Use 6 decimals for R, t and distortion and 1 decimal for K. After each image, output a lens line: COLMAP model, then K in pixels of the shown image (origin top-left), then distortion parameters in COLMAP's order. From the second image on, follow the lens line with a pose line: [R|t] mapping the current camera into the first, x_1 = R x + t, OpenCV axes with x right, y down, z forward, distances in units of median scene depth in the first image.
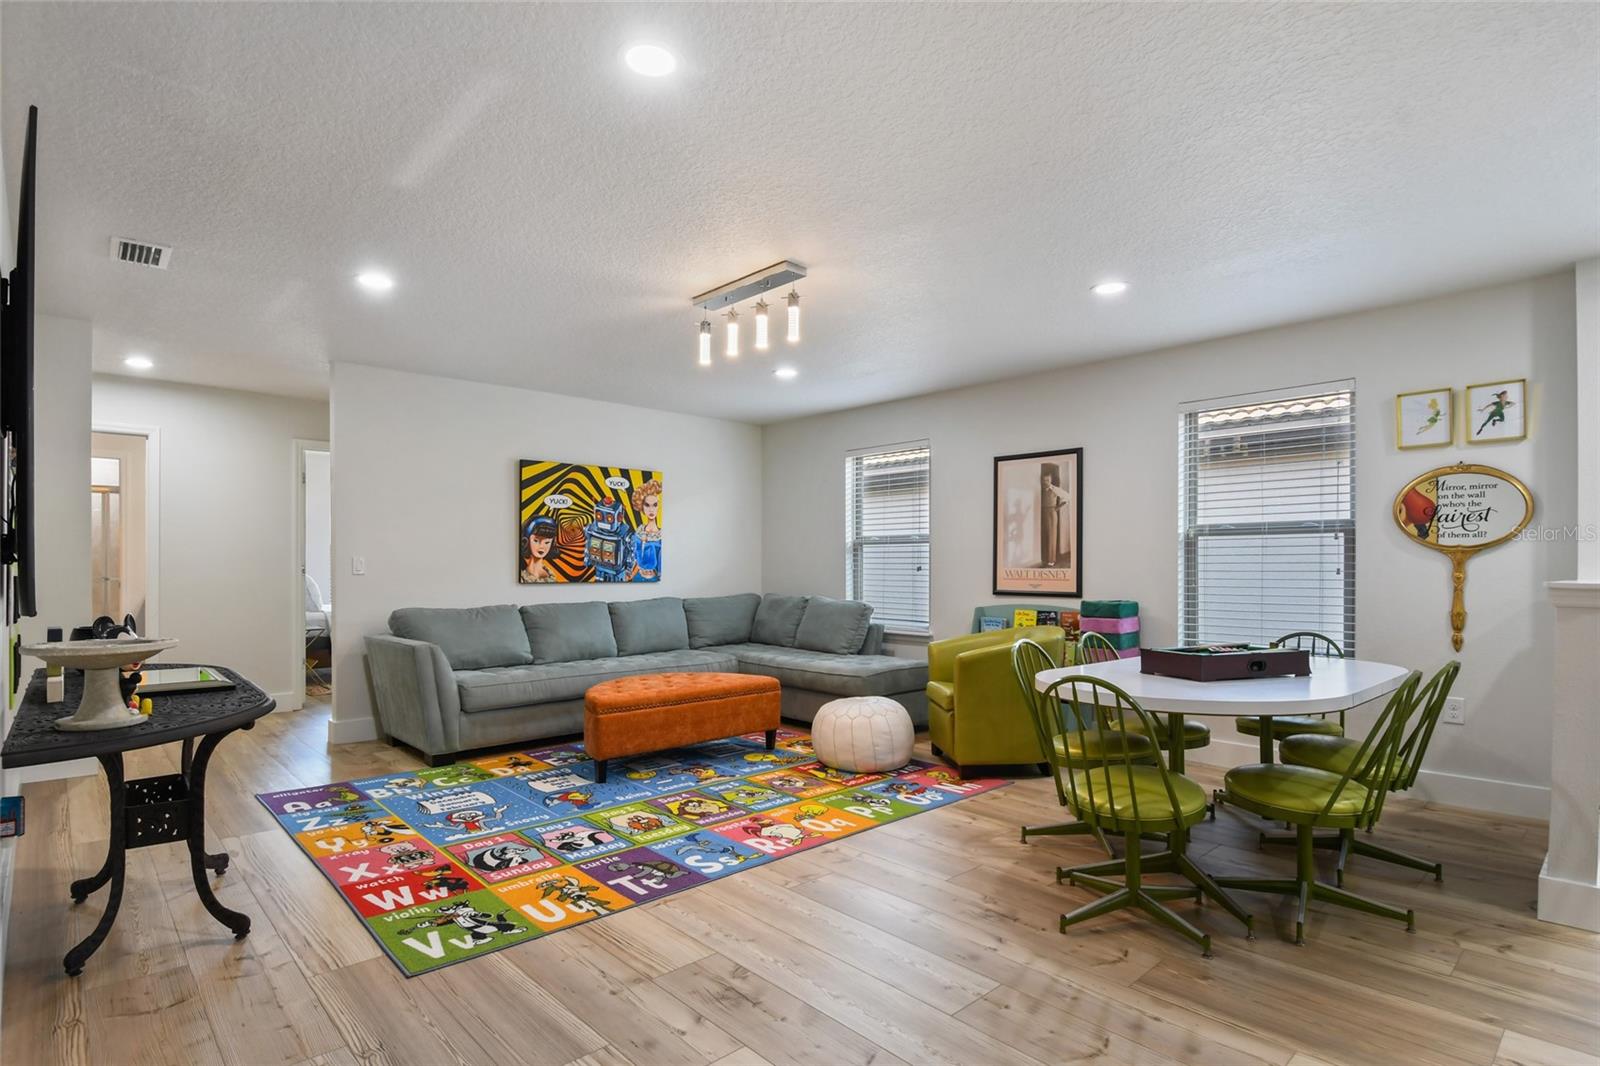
lens RADIAL K [[820.9, 0, 806.0], [0, 820.9, 565.9], [0, 0, 1]] dist [0.008150, -0.022194]
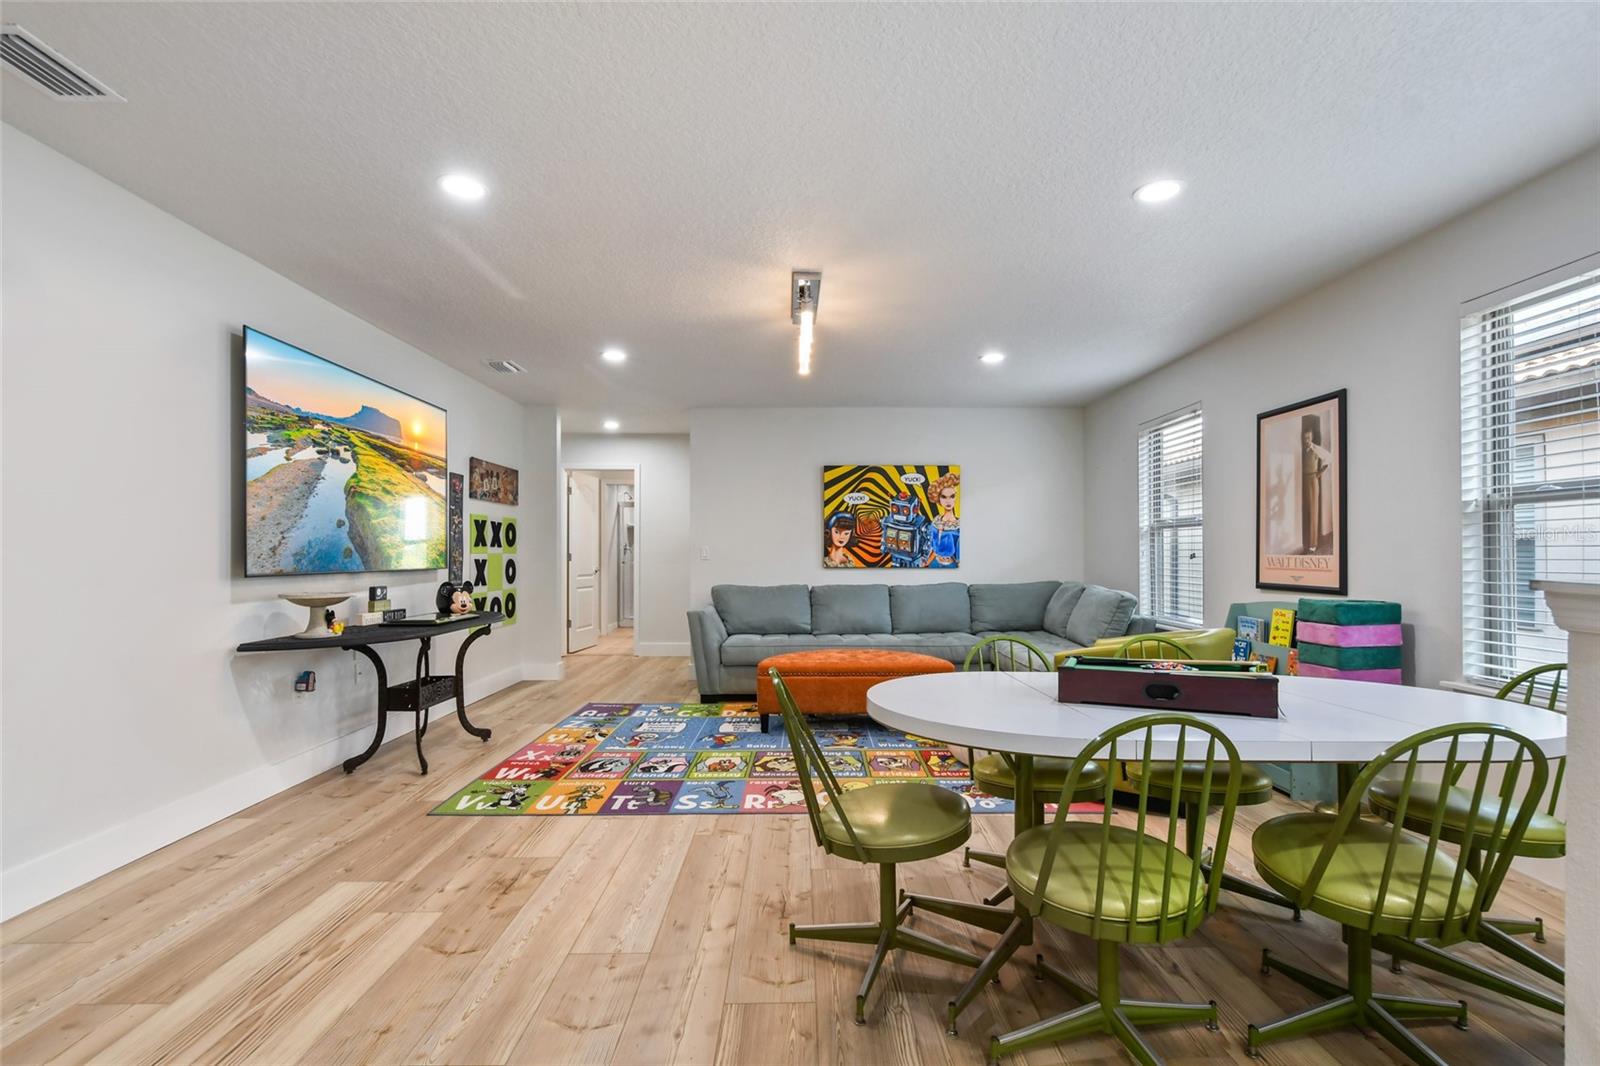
lens RADIAL K [[749.7, 0, 799.4], [0, 749.7, 557.5], [0, 0, 1]] dist [0.003833, 0.000026]
pose [[0.732506, 0.001834, -0.680759, 0.419334], [0.001502, 0.999990, 0.004310, 0.001549], [0.680759, -0.004179, 0.732495, 0.178233]]
